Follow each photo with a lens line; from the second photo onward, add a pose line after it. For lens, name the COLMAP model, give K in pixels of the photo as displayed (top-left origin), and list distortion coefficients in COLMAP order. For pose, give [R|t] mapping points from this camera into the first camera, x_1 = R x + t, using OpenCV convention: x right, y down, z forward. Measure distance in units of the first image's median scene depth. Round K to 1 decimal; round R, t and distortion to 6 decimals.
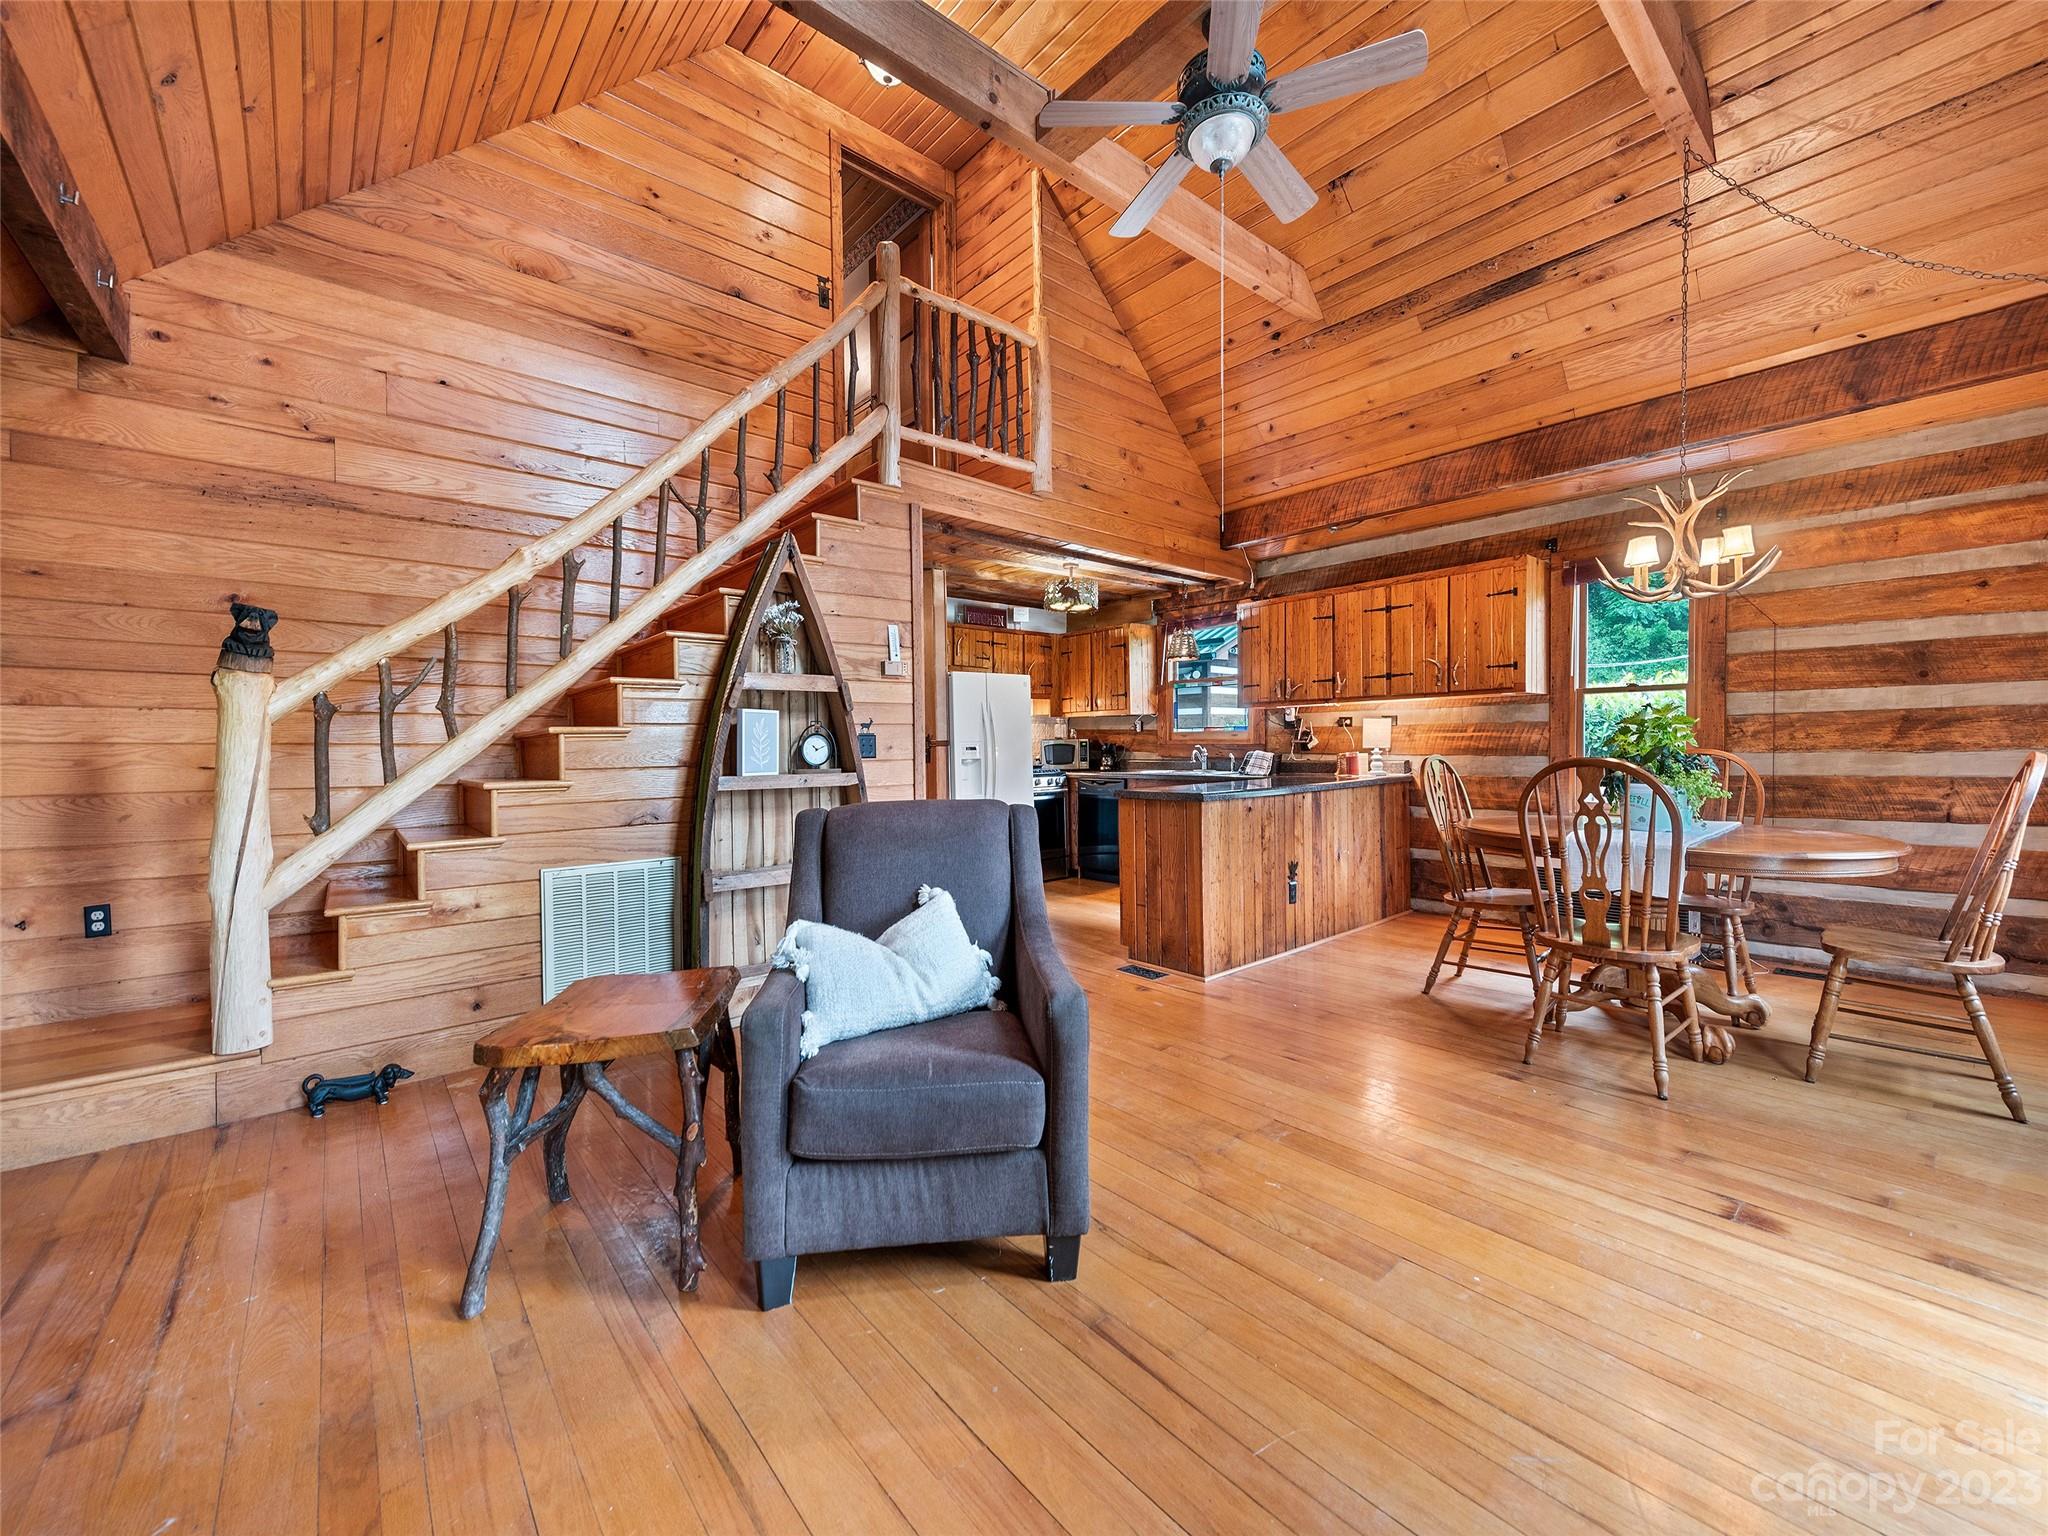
lens RADIAL K [[859.2, 0, 1024.0], [0, 859.2, 775.2], [0, 0, 1]] dist [0.006353, -0.002857]
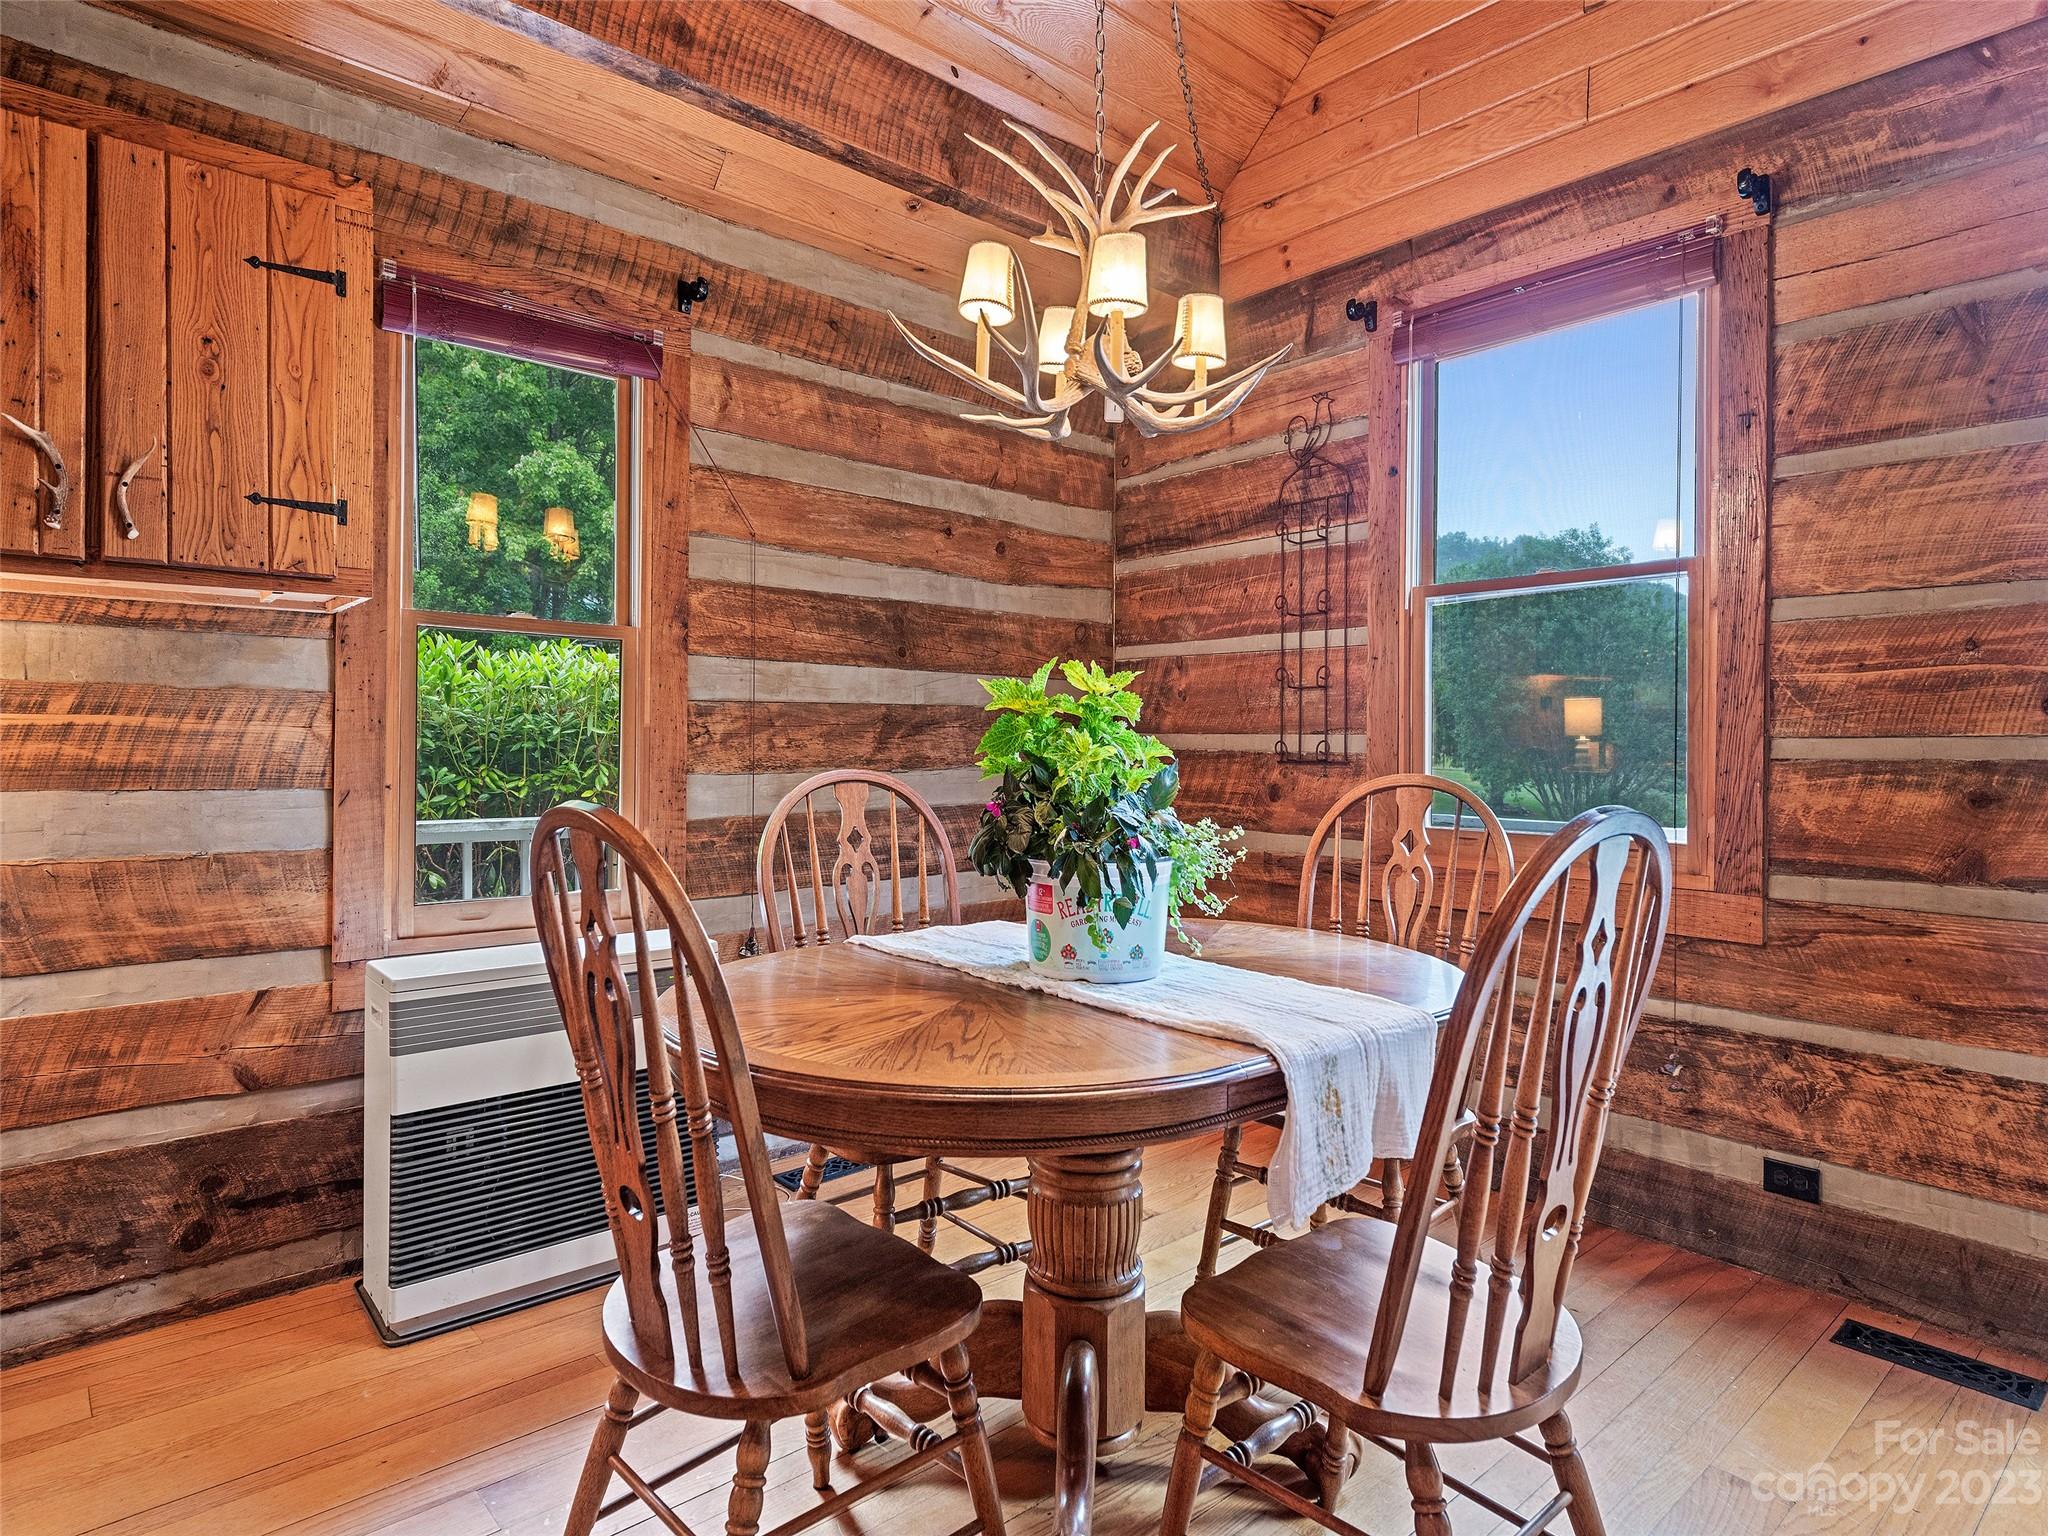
lens RADIAL K [[1155.8, 0, 967.9], [0, 1155.8, 748.3], [0, 0, 1]] dist [0.016336, -0.004813]
pose [[0.001961, 0.007741, 0.999968, 0.108479], [0.025604, 0.999642, -0.007789, -0.023500], [-0.999670, 0.025618, 0.001762, 0.610355]]
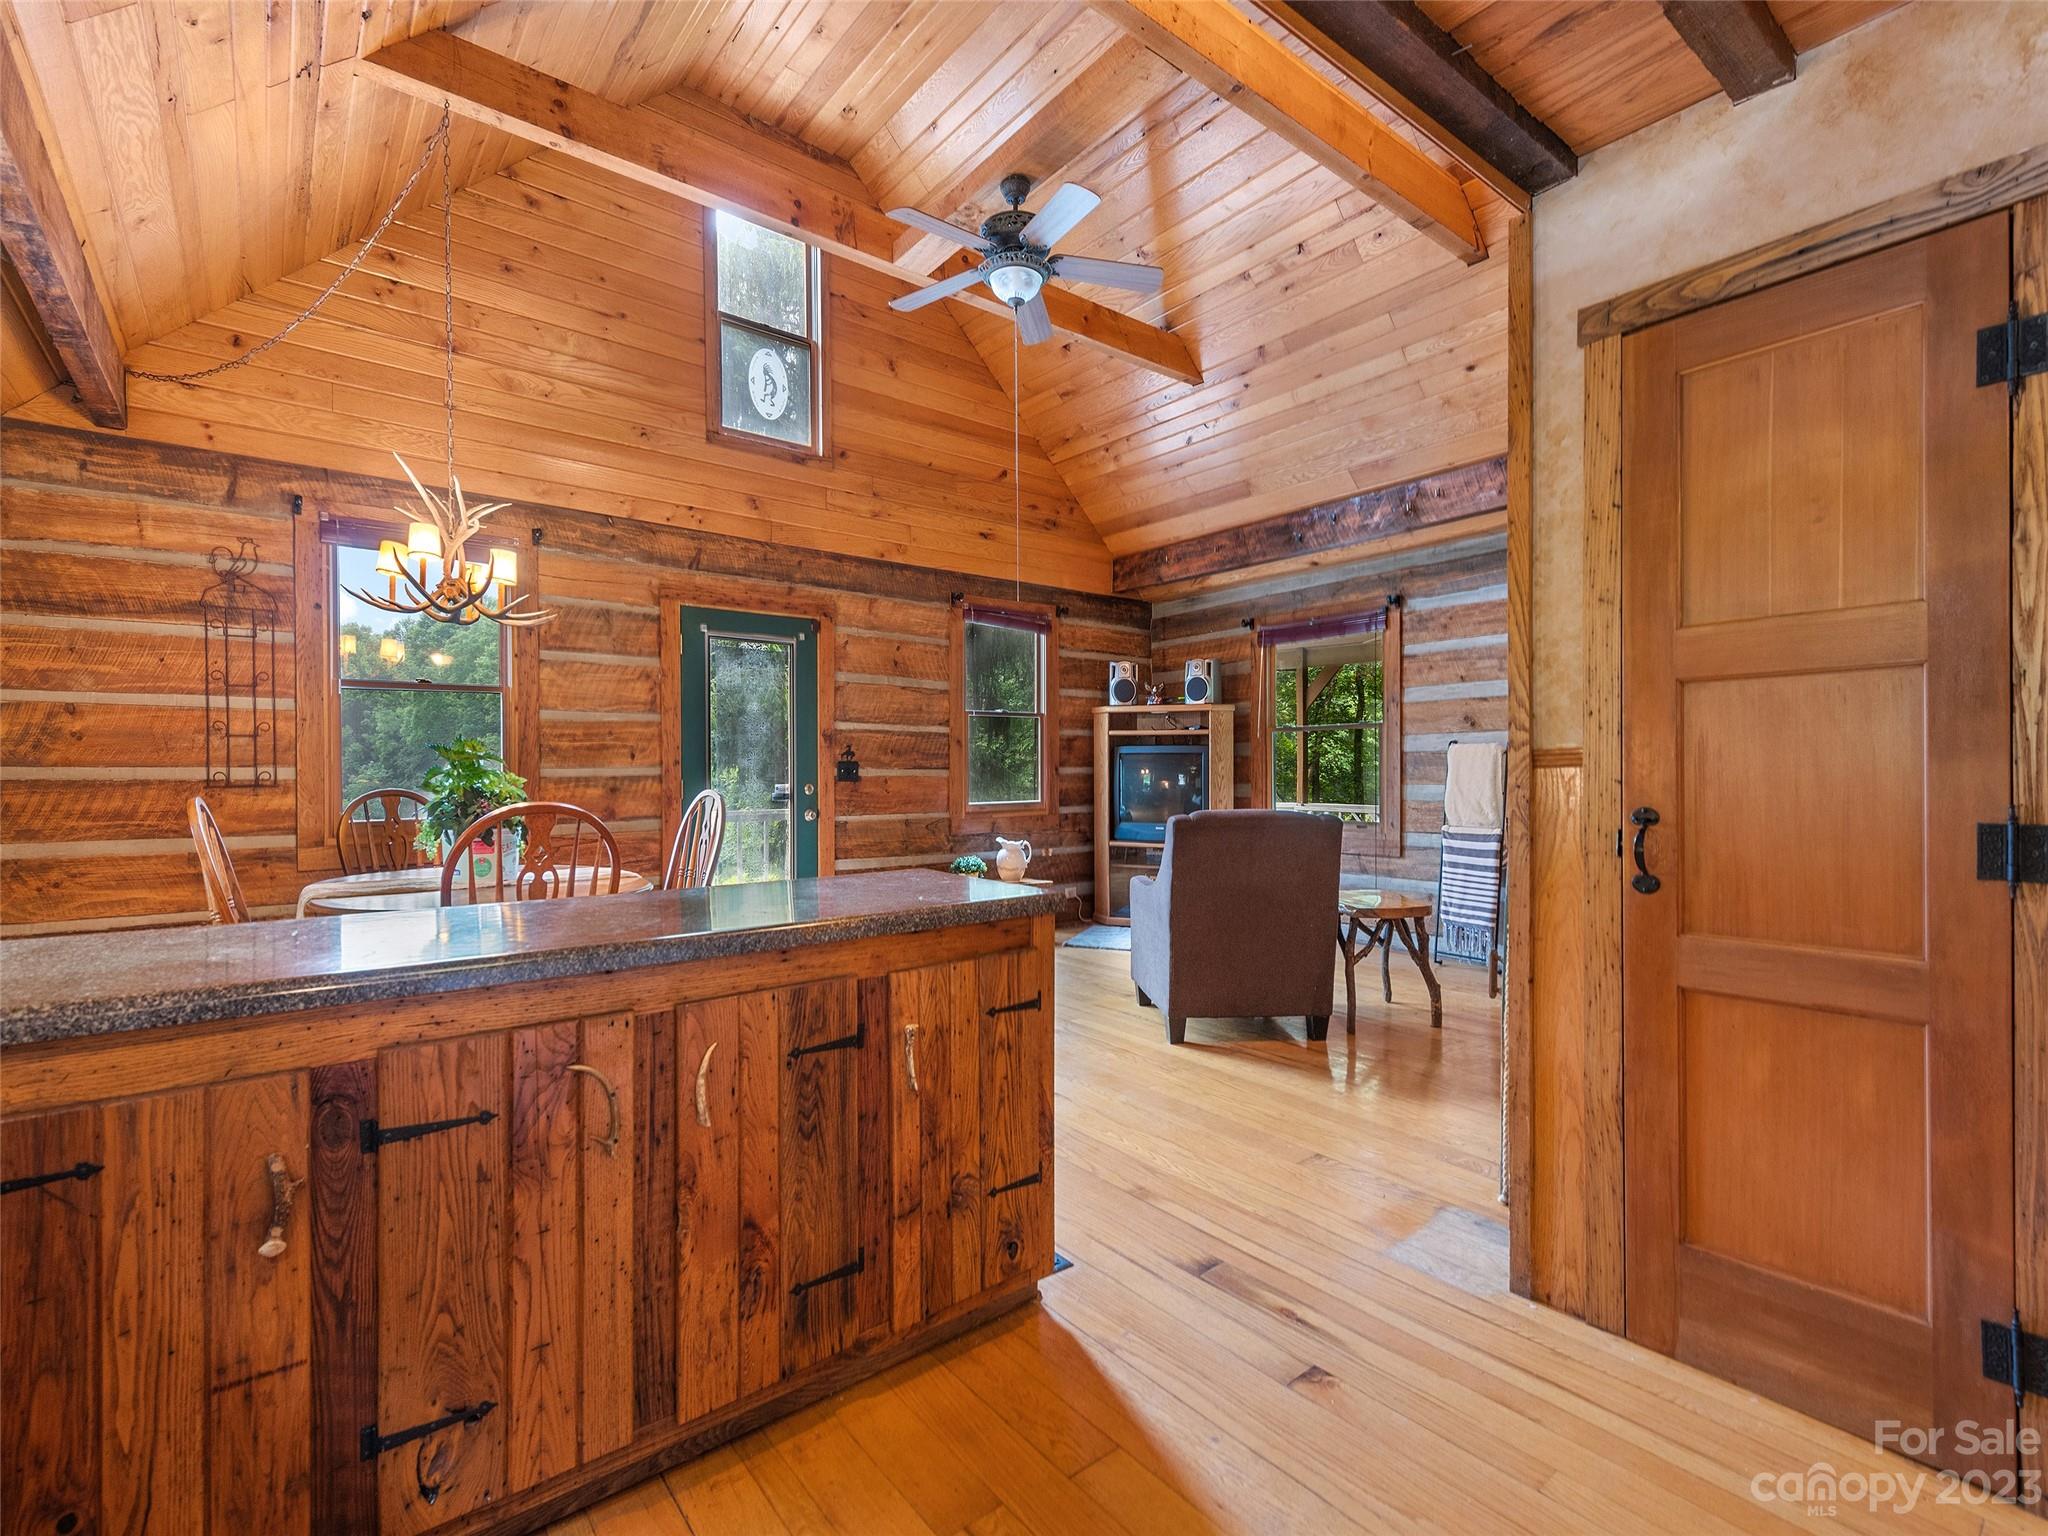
lens RADIAL K [[905.3, 0, 1071.9], [0, 905.3, 770.9], [0, 0, 1]] dist [0.002558, -0.003623]
pose [[-0.999742, 0.020187, -0.010401, 0.084460], [0.019827, 0.999237, 0.033648, -0.037751], [0.011072, 0.033433, -0.999380, 1.097960]]
